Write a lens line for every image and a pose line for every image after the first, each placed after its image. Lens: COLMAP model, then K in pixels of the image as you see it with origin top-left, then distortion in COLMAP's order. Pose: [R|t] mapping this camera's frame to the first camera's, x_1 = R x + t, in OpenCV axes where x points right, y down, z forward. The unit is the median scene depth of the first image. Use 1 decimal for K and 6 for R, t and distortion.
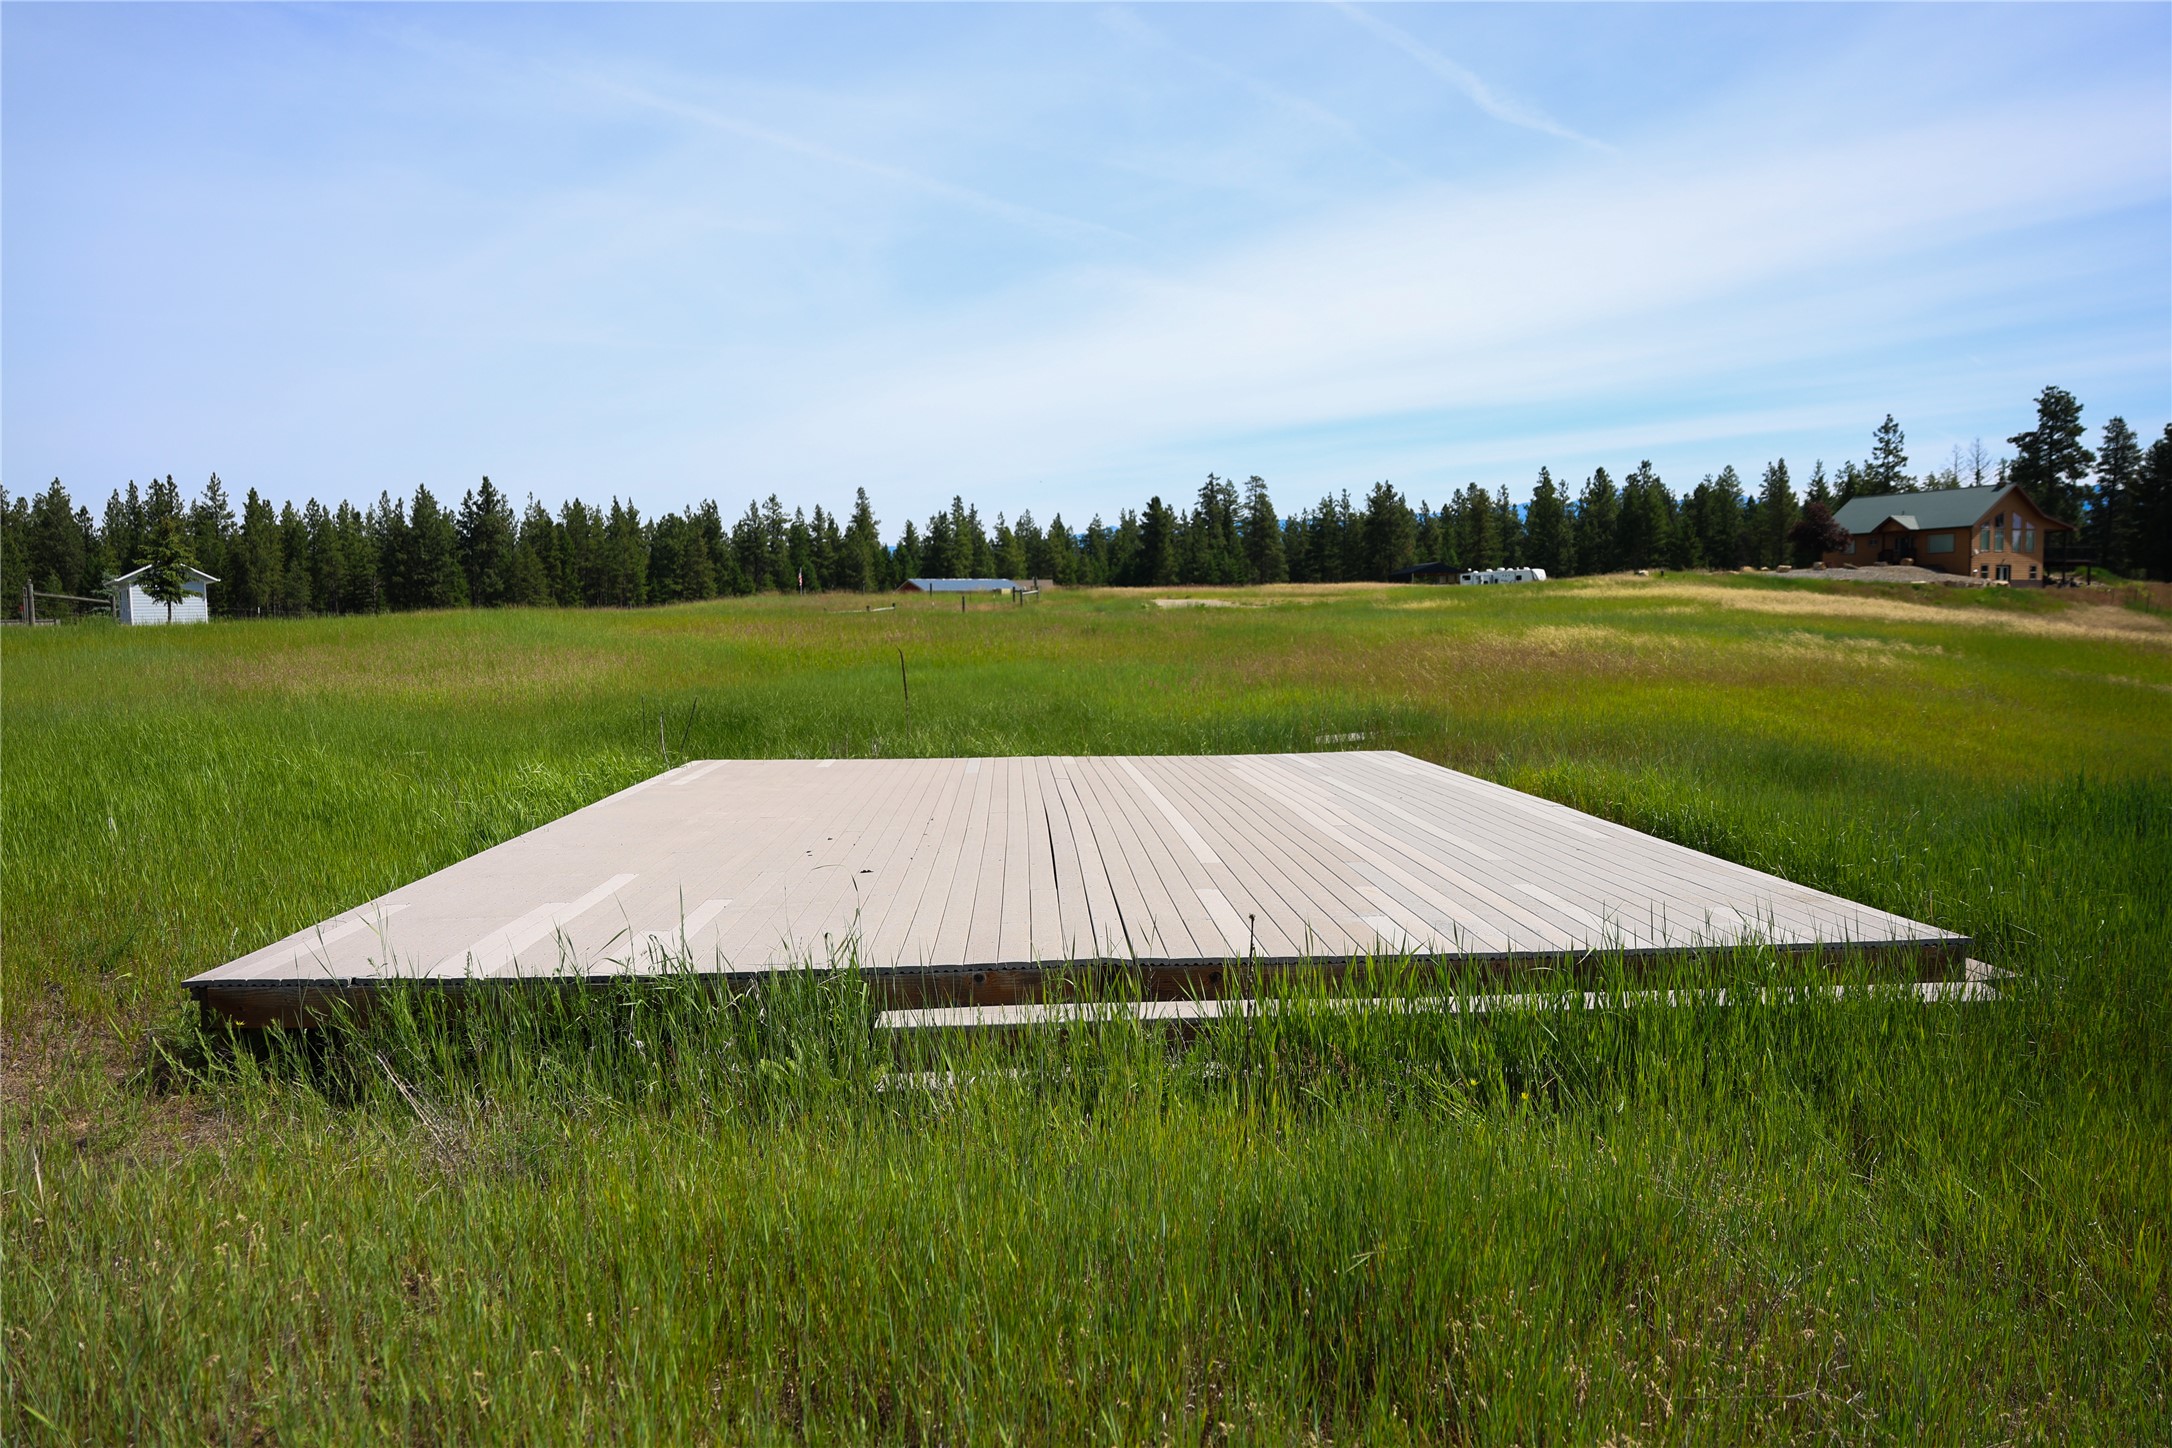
lens RADIAL K [[1478.8, 0, 1079.3], [0, 1478.8, 737.9], [0, 0, 1]] dist [-0.115591, 0.101616]
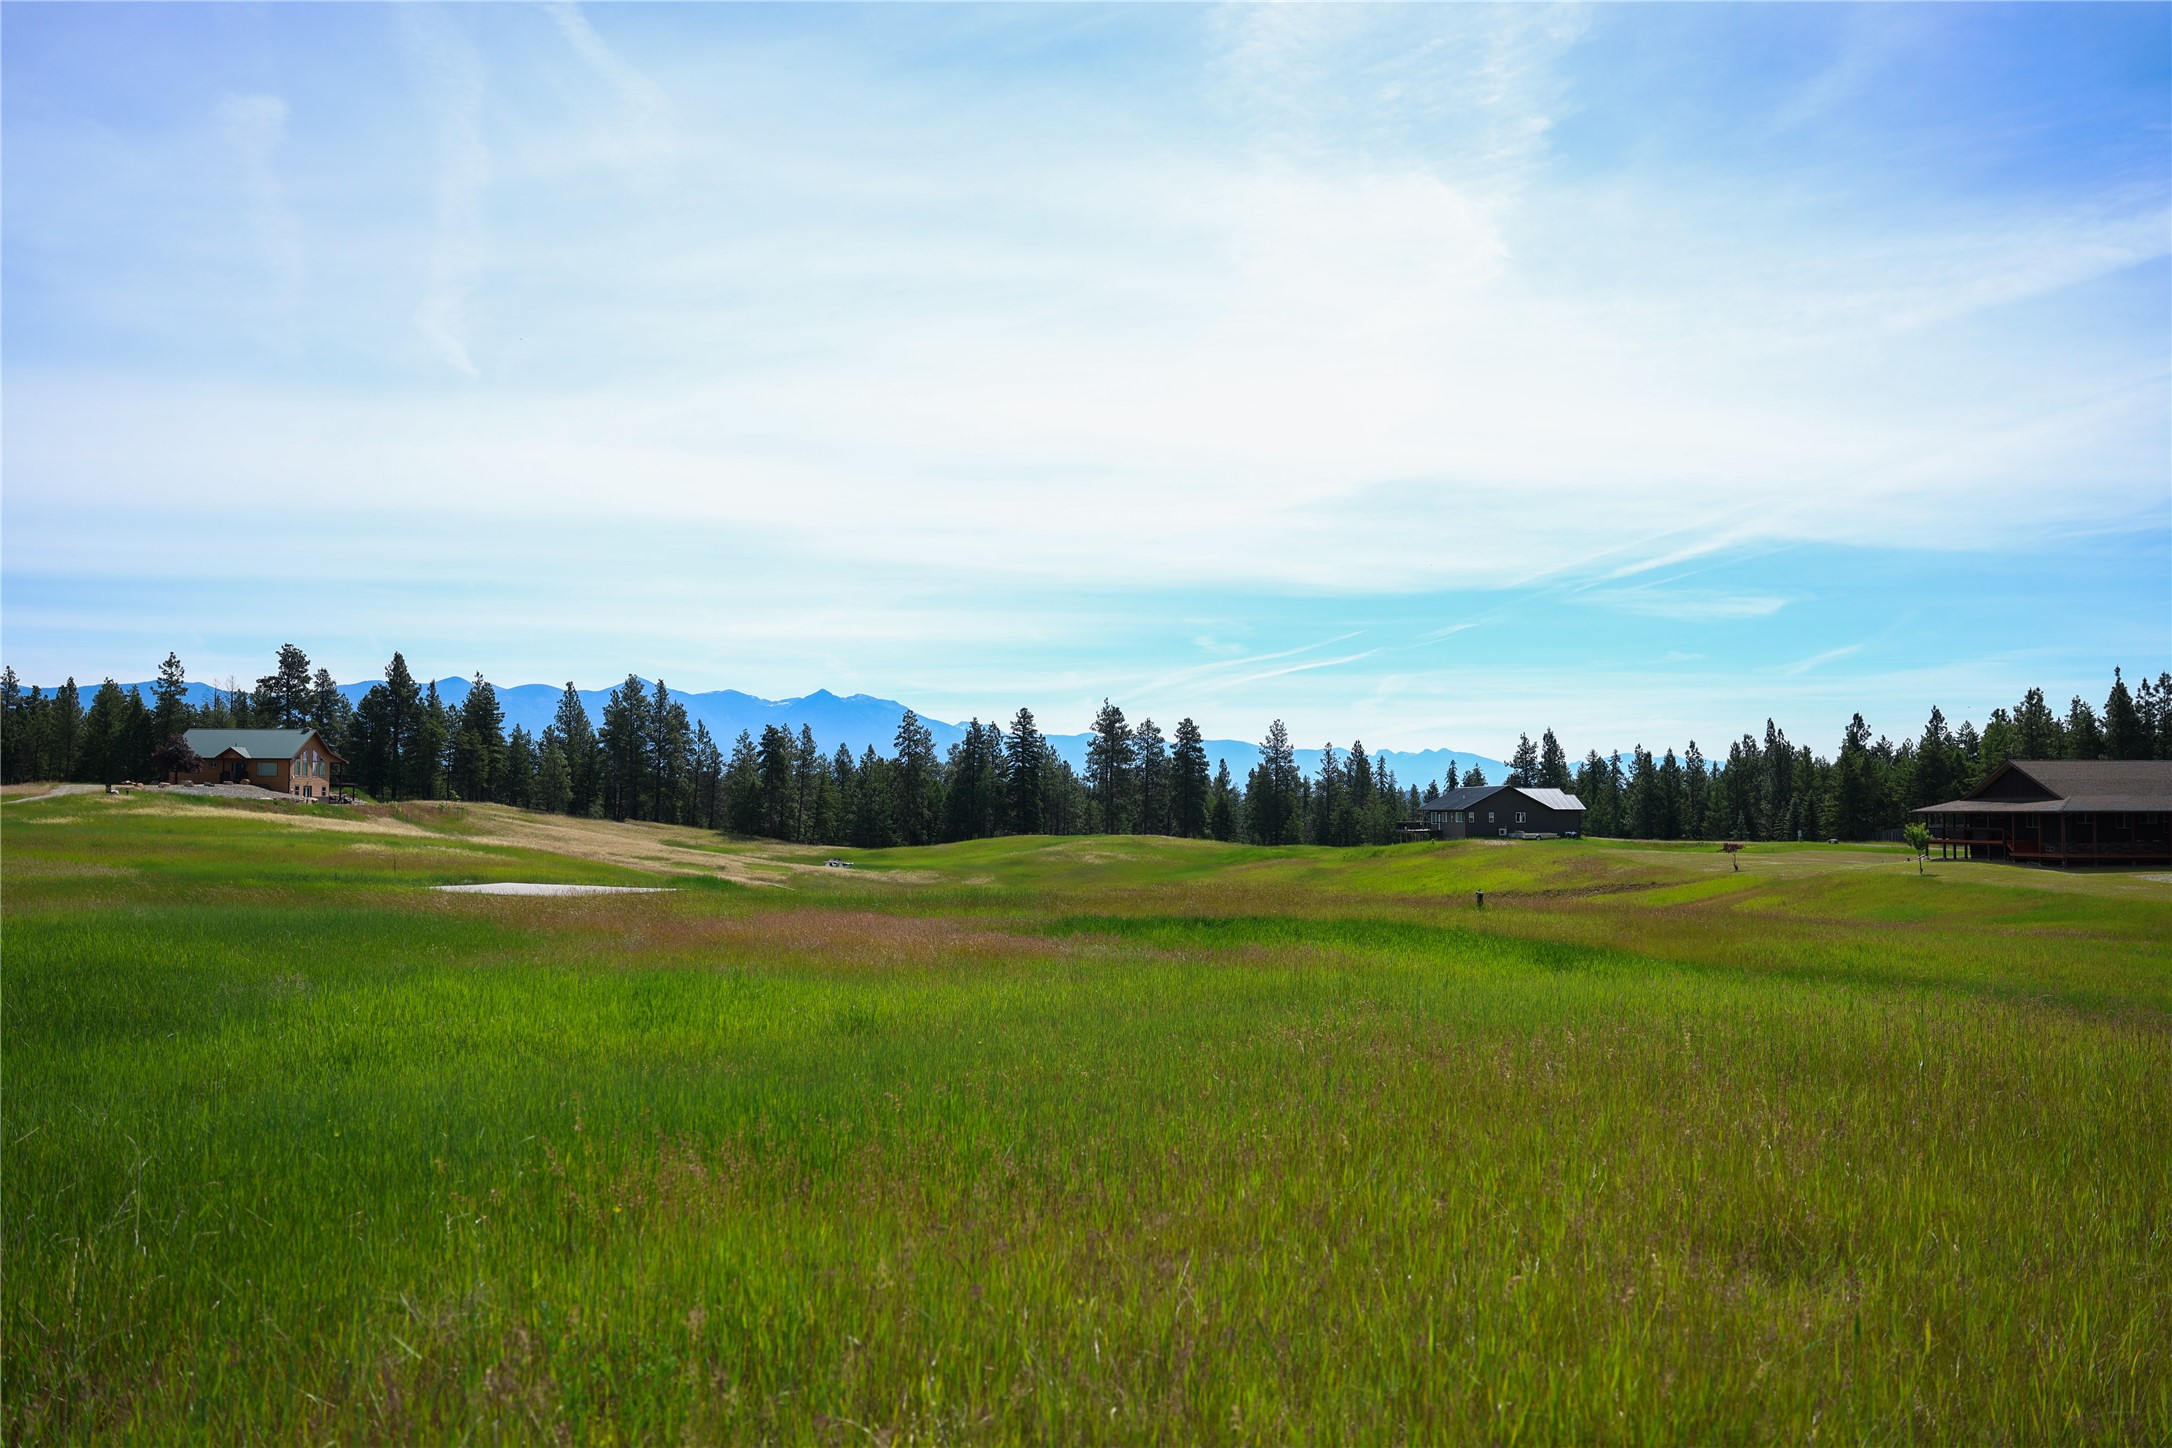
lens RADIAL K [[1478.8, 0, 1079.3], [0, 1478.8, 737.9], [0, 0, 1]] dist [-0.115591, 0.101616]
pose [[0.390566, 0.063839, 0.918359, -0.362053], [0.058813, 0.993824, -0.094097, 0.010731], [-0.918694, 0.090762, 0.384399, -0.247855]]
